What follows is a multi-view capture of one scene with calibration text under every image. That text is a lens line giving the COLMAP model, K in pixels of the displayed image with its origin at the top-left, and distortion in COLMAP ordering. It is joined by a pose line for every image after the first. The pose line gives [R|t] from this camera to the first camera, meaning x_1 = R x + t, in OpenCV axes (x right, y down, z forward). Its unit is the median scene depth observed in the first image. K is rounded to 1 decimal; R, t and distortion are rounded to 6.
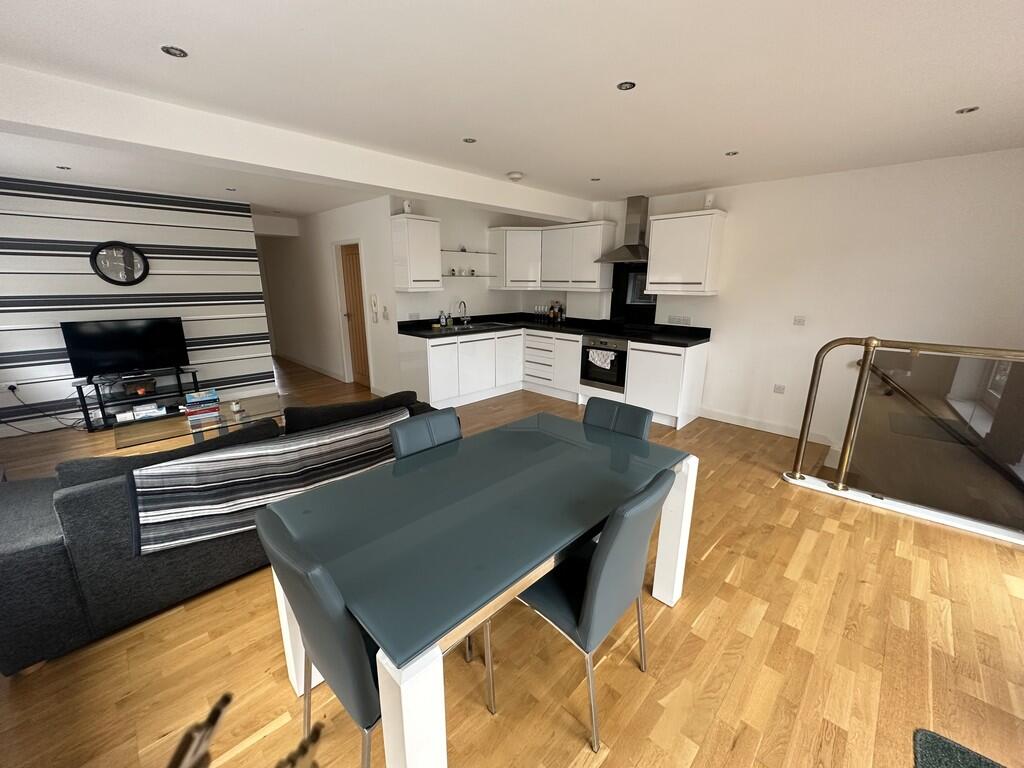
lens RADIAL K [[409.5, 0, 513.2], [0, 409.5, 383.5], [0, 0, 1]] dist [-0.002695, -0.000196]
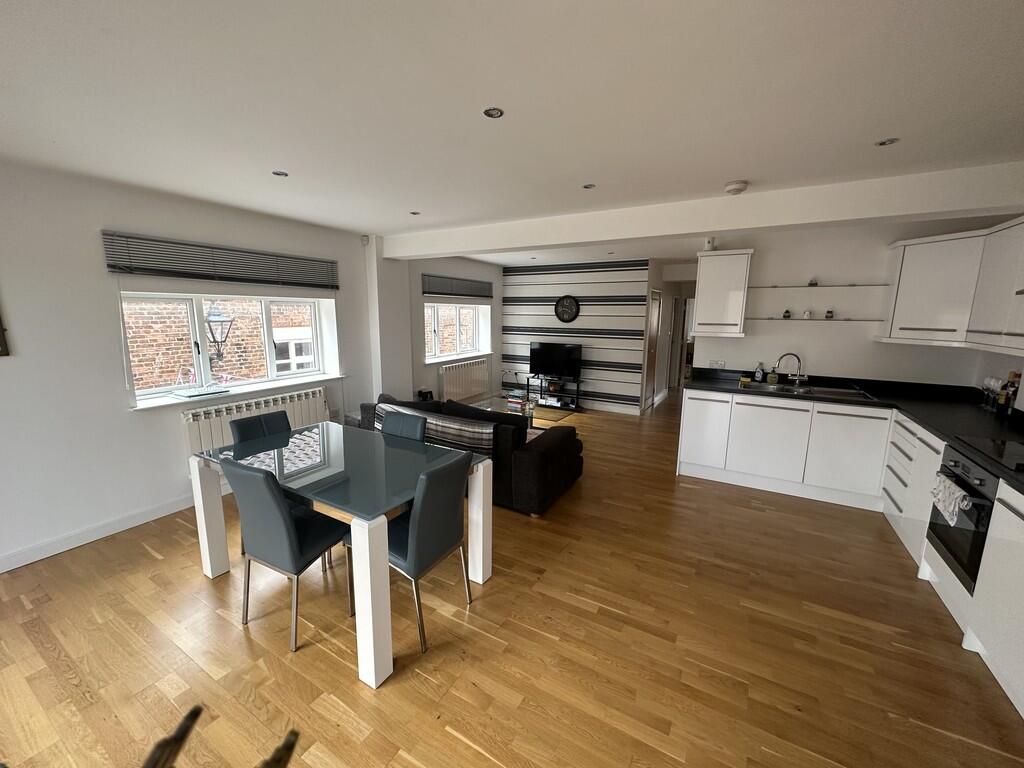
lens RADIAL K [[409.5, 0, 511.9], [0, 409.5, 384.2], [0, 0, 1]] dist [-0.002695, -0.000196]
pose [[0.243828, 0.163965, -0.955857, 0.500867], [-0.249811, 0.962964, 0.101460, -0.106600], [0.937092, 0.214045, 0.275758, 0.375633]]
